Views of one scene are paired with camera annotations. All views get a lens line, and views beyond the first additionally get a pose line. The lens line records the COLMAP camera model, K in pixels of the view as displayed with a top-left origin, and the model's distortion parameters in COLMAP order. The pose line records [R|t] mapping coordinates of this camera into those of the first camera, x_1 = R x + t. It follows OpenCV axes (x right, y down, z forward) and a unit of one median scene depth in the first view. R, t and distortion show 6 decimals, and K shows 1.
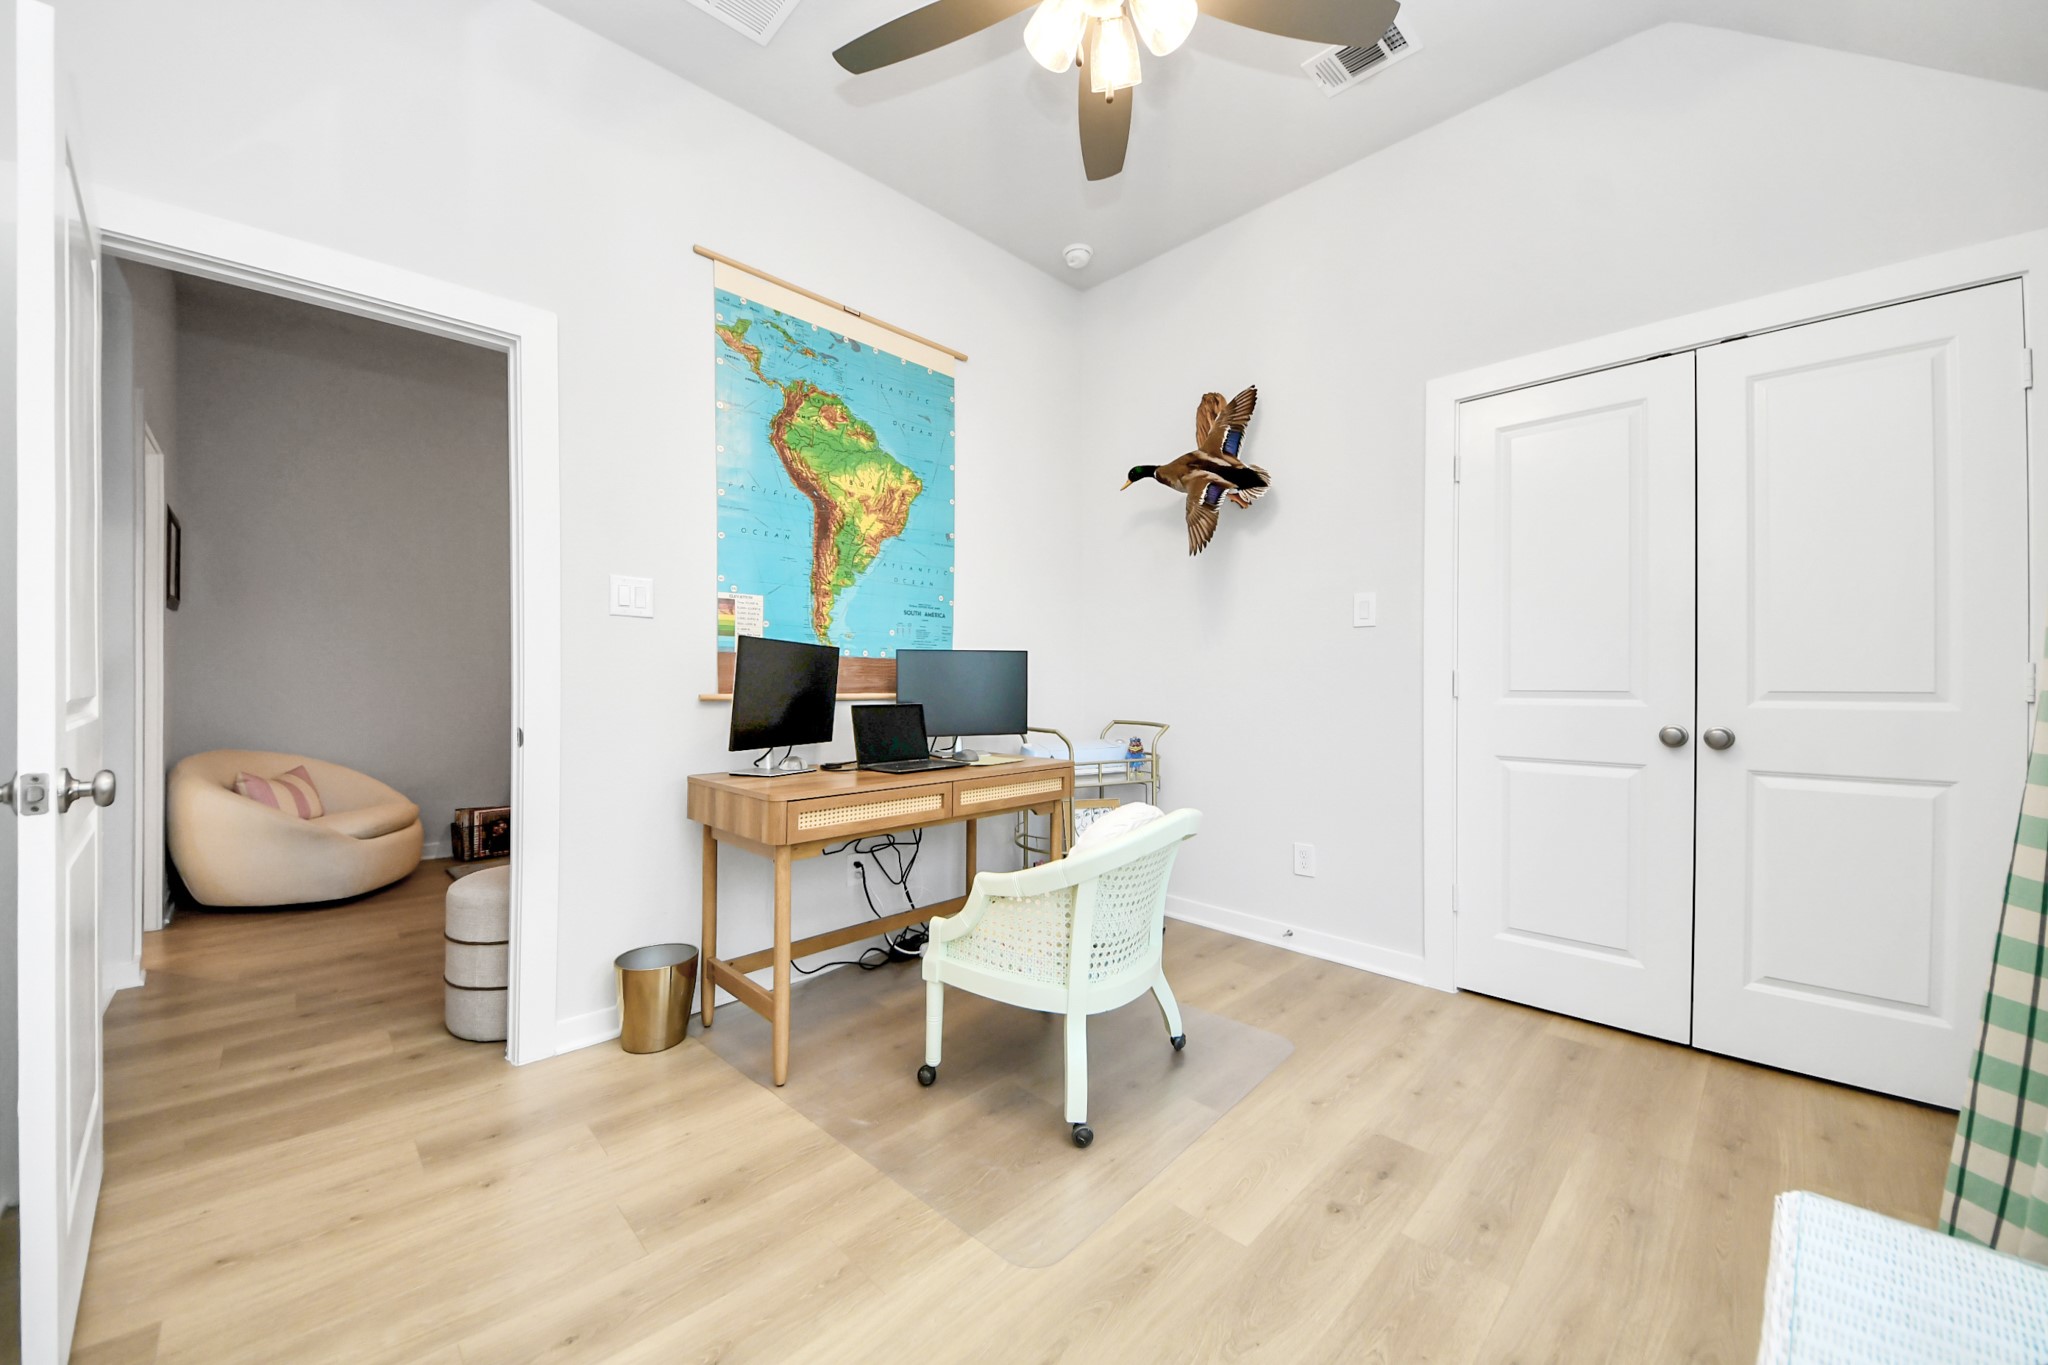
lens RADIAL K [[722.3, 0, 1012.4], [0, 722.3, 683.5], [0, 0, 1]] dist [0.039462, -0.023644]
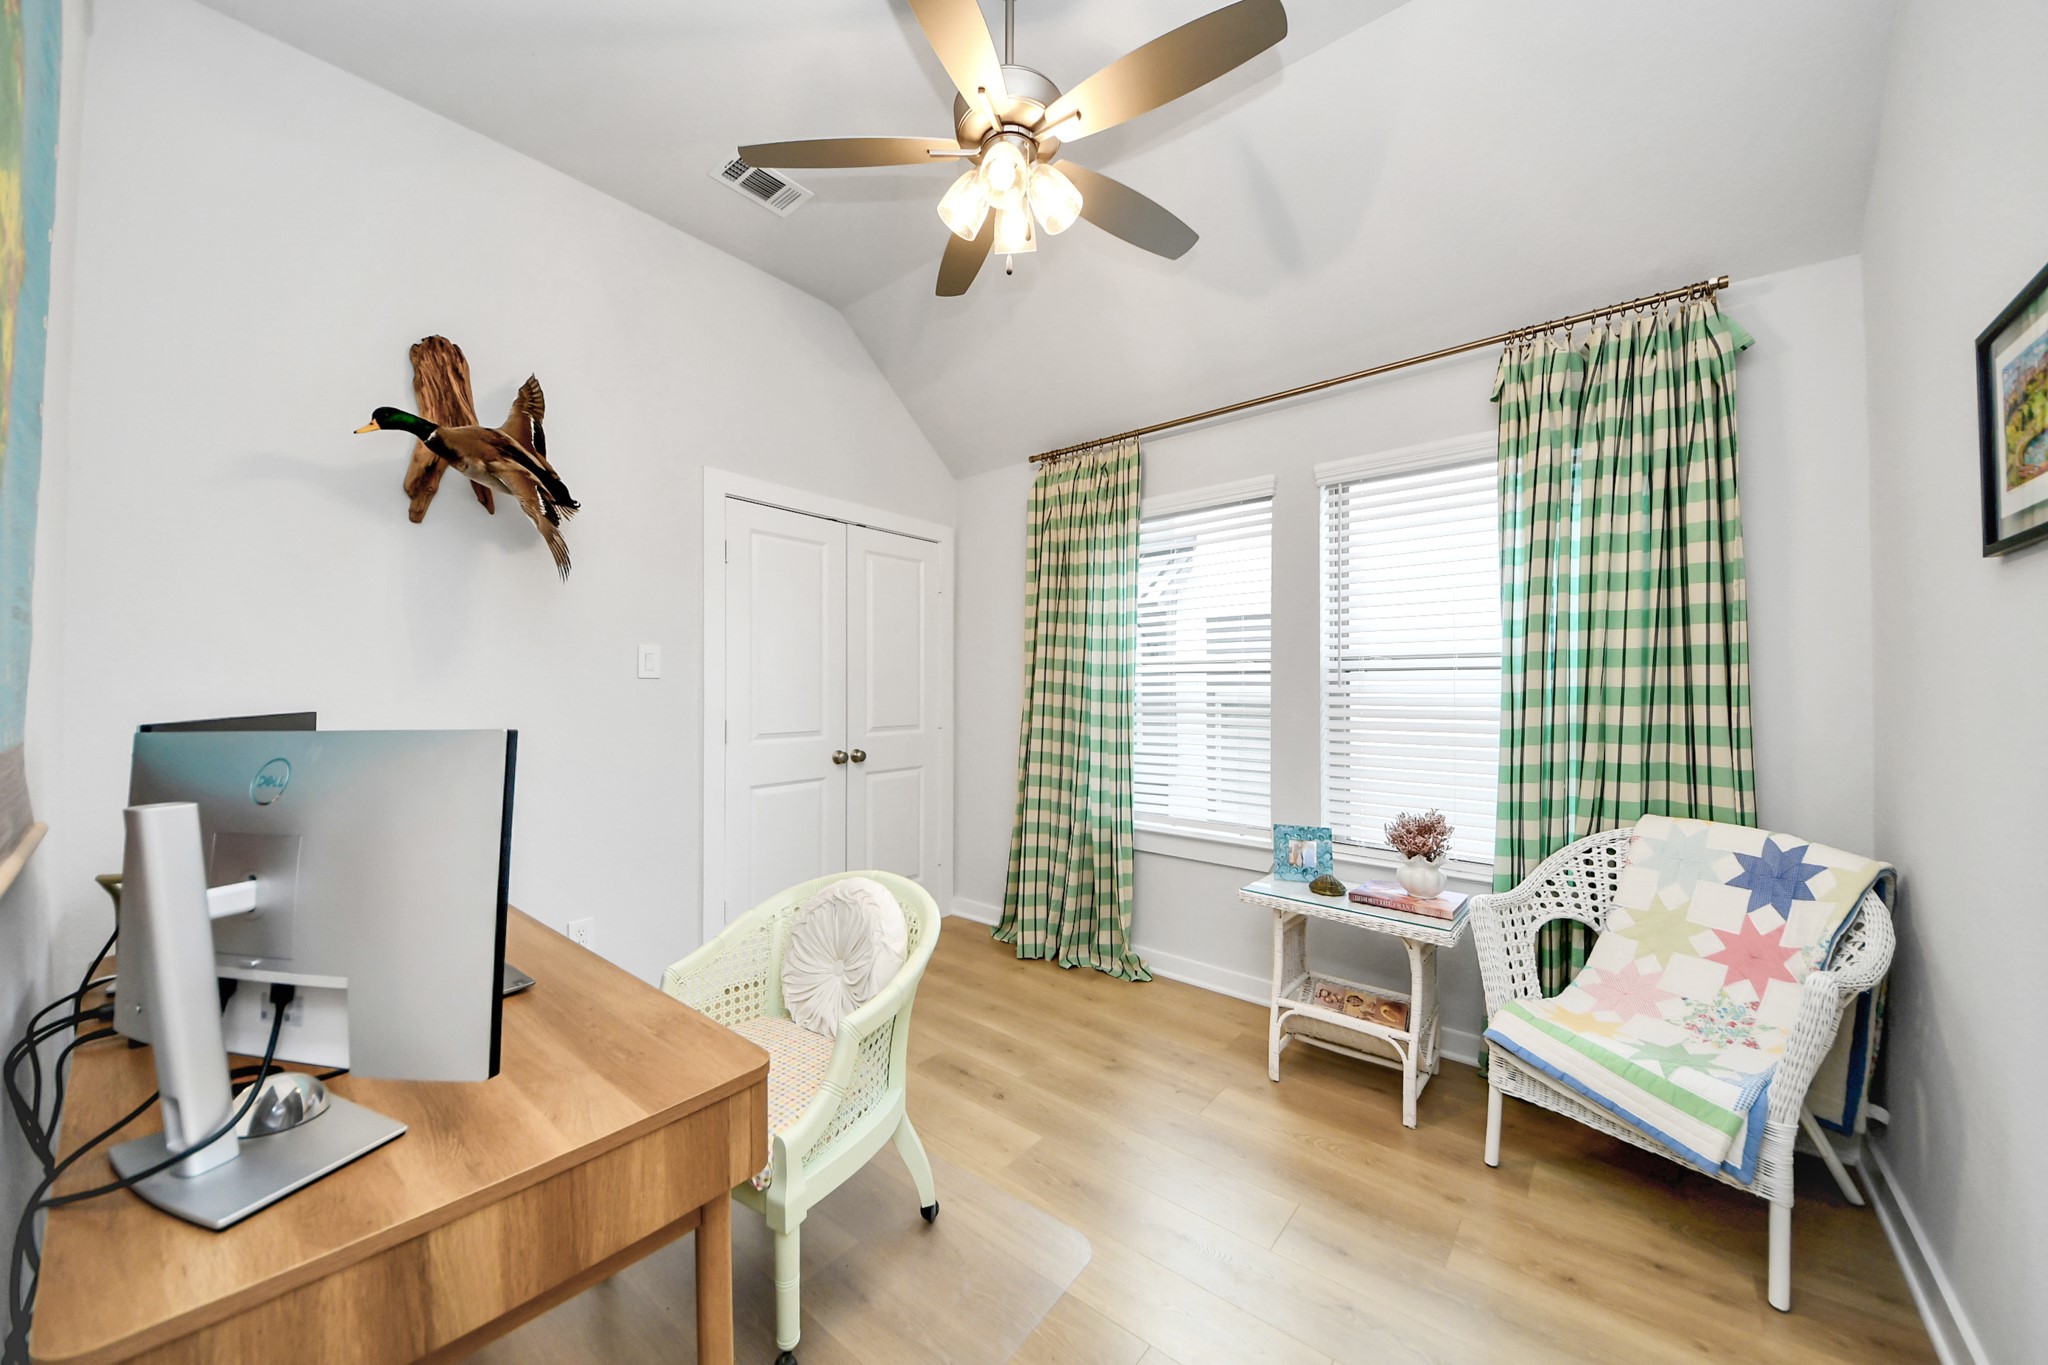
lens RADIAL K [[722.3, 0, 1012.4], [0, 722.3, 683.5], [0, 0, 1]] dist [0.039462, -0.023644]
pose [[-0.090784, 0.004207, 0.995862, -0.995943], [0.003370, 0.999987, -0.003917, -0.116072], [-0.995865, 0.003000, -0.090797, 1.050901]]
